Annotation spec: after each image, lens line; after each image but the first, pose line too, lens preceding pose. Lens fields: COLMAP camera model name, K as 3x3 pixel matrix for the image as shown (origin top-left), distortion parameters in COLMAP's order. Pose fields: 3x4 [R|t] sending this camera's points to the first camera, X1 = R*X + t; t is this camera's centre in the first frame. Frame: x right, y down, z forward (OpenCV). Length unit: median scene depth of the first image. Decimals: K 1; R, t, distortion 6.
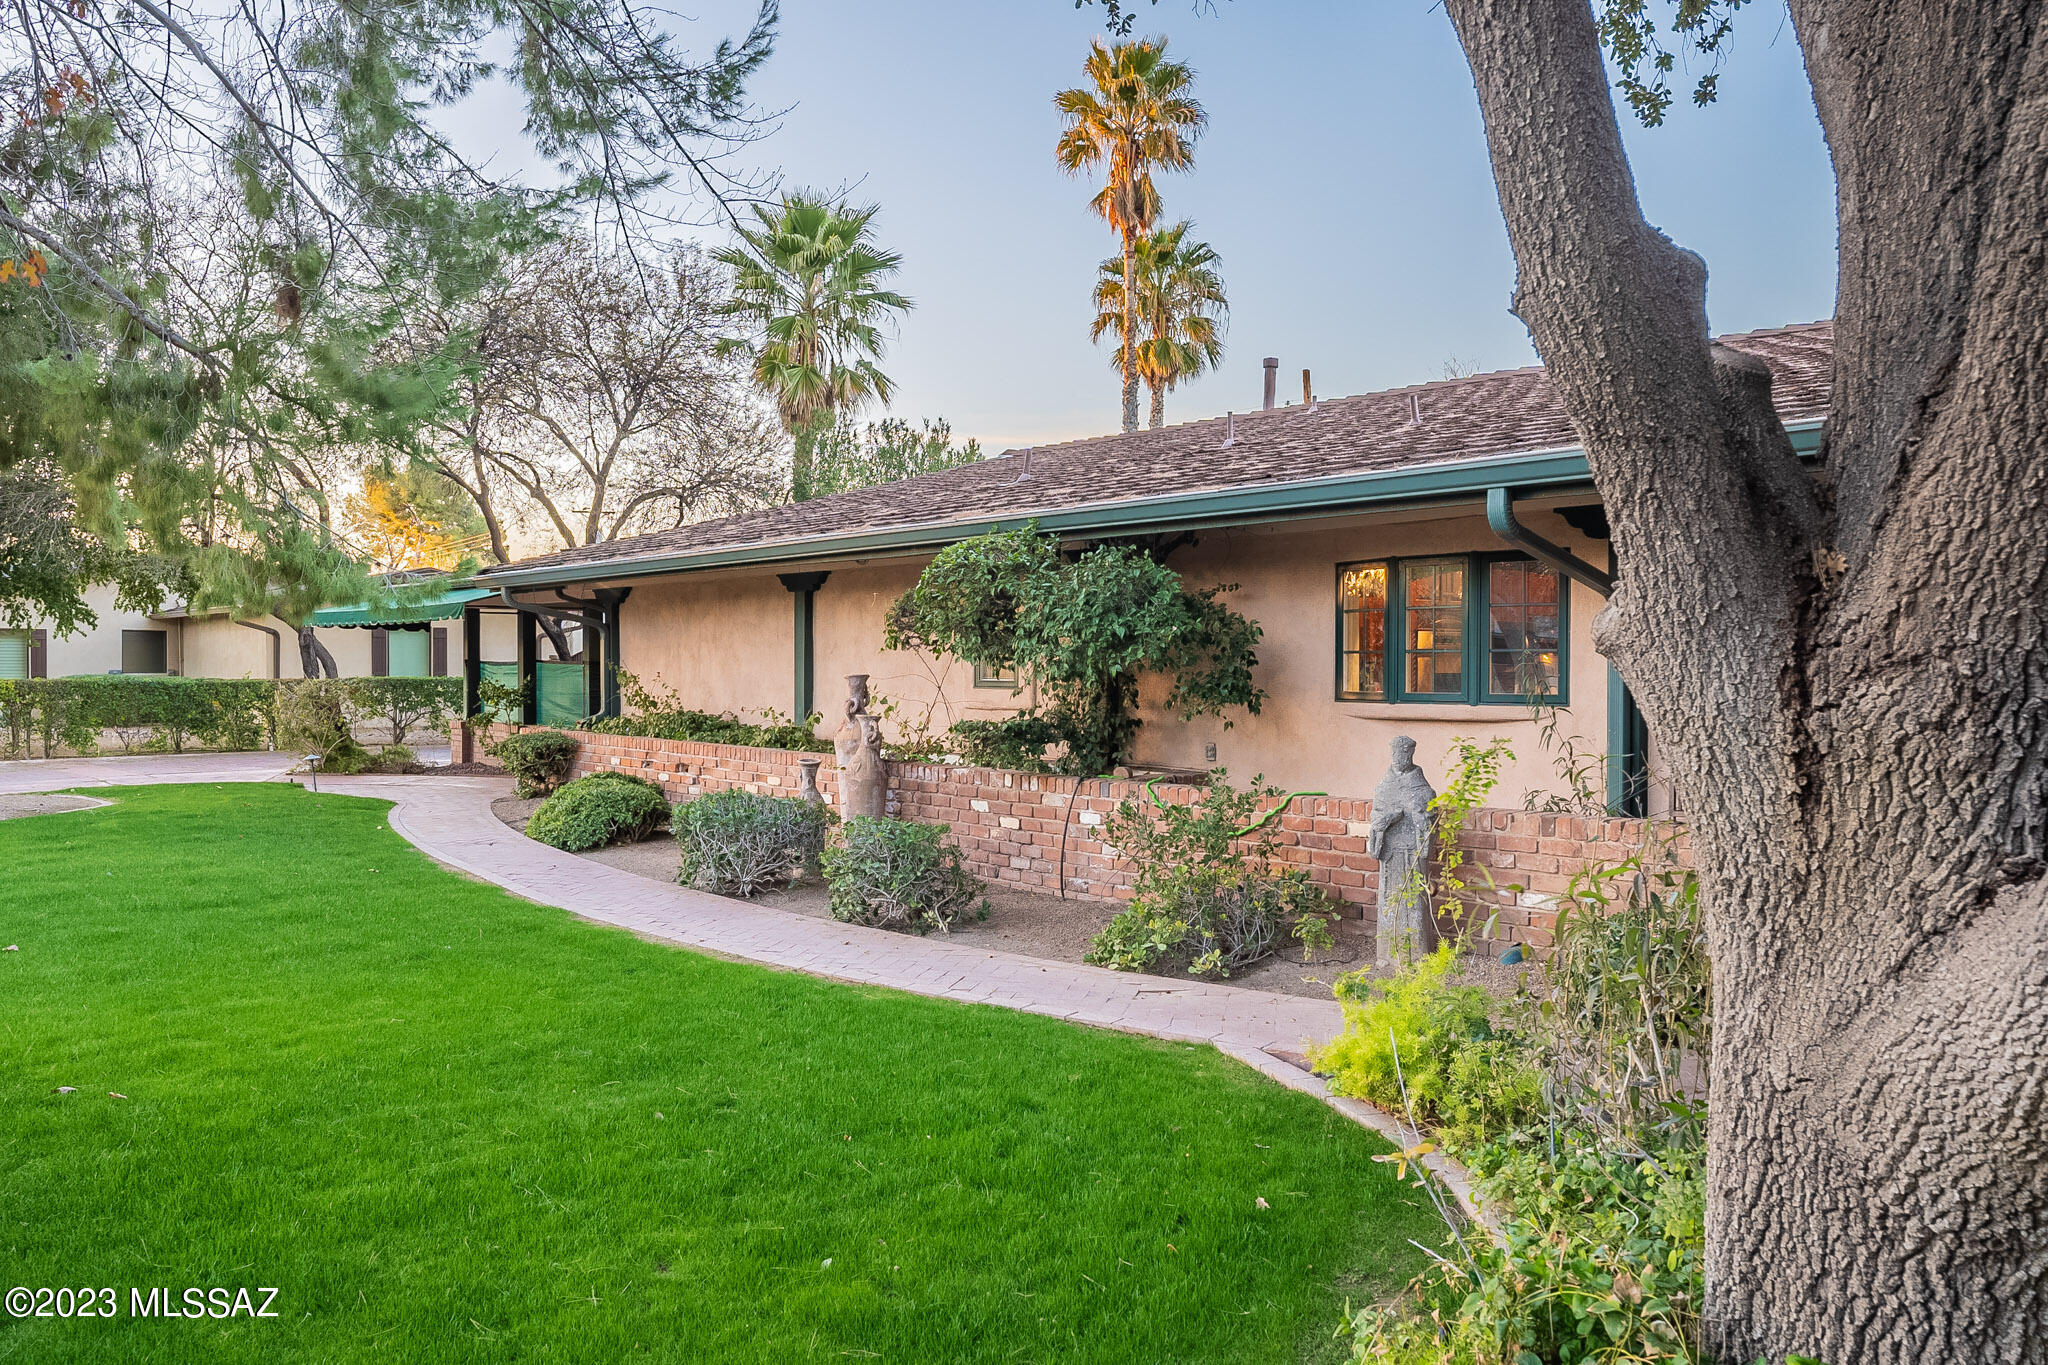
lens RADIAL K [[1565.5, 0, 1027.2], [0, 1565.5, 681.3], [0, 0, 1]] dist [0.010271, 0.001596]
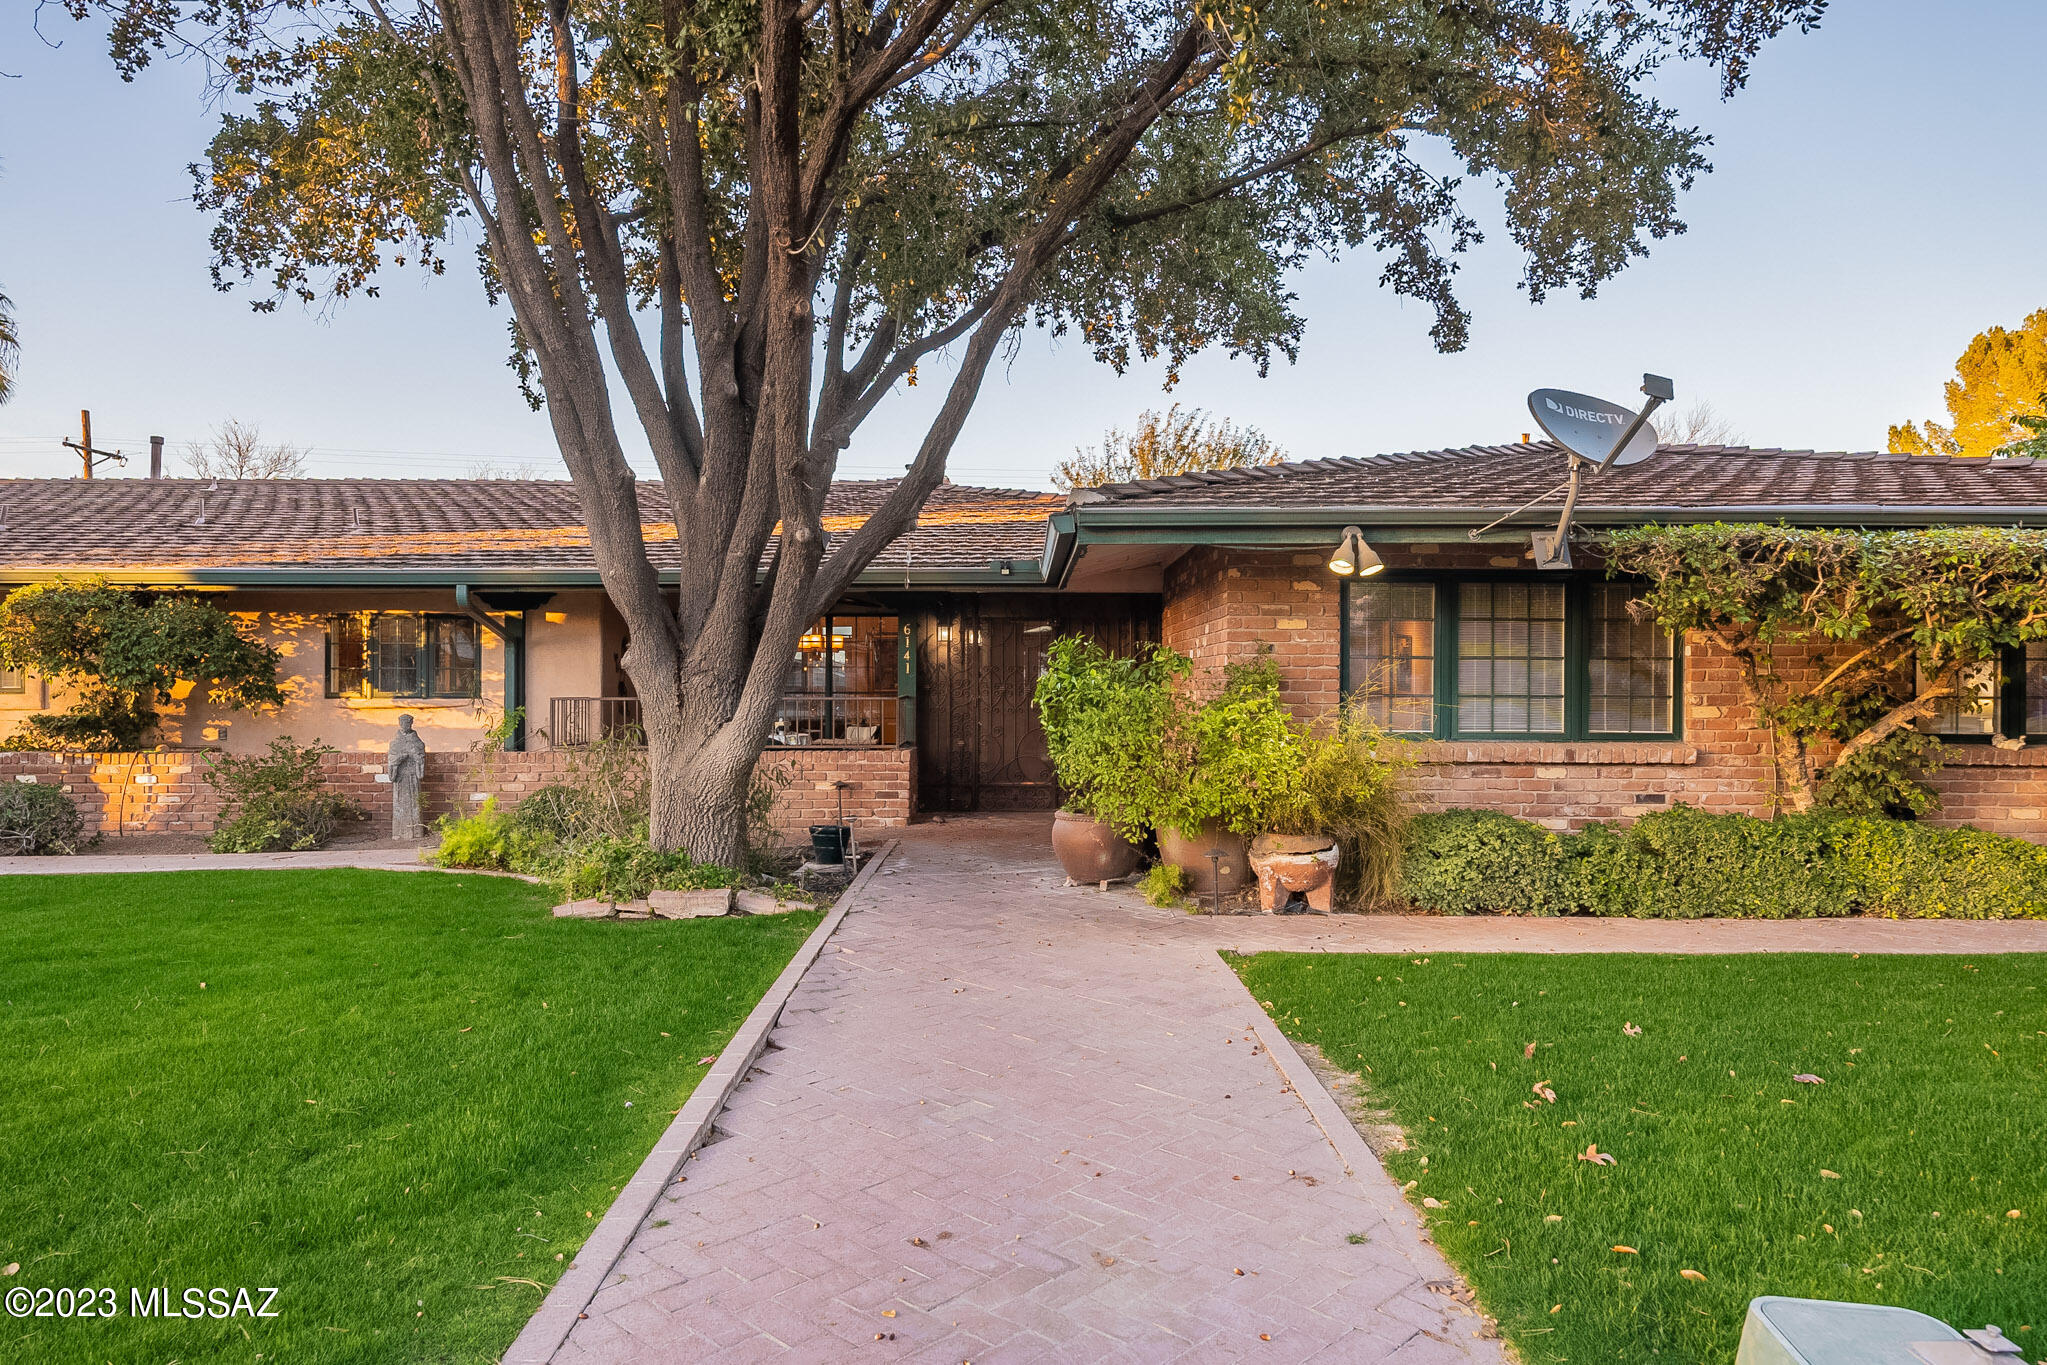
lens RADIAL K [[1312.3, 0, 1024.0], [0, 1312.3, 690.1], [0, 0, 1]] dist [0.001154, 0.000207]
pose [[0.663002, -0.003341, 0.748611, -0.439393], [0.006726, 0.999976, -0.001494, 0.014022], [-0.748588, 0.006026, 0.663008, -0.575902]]
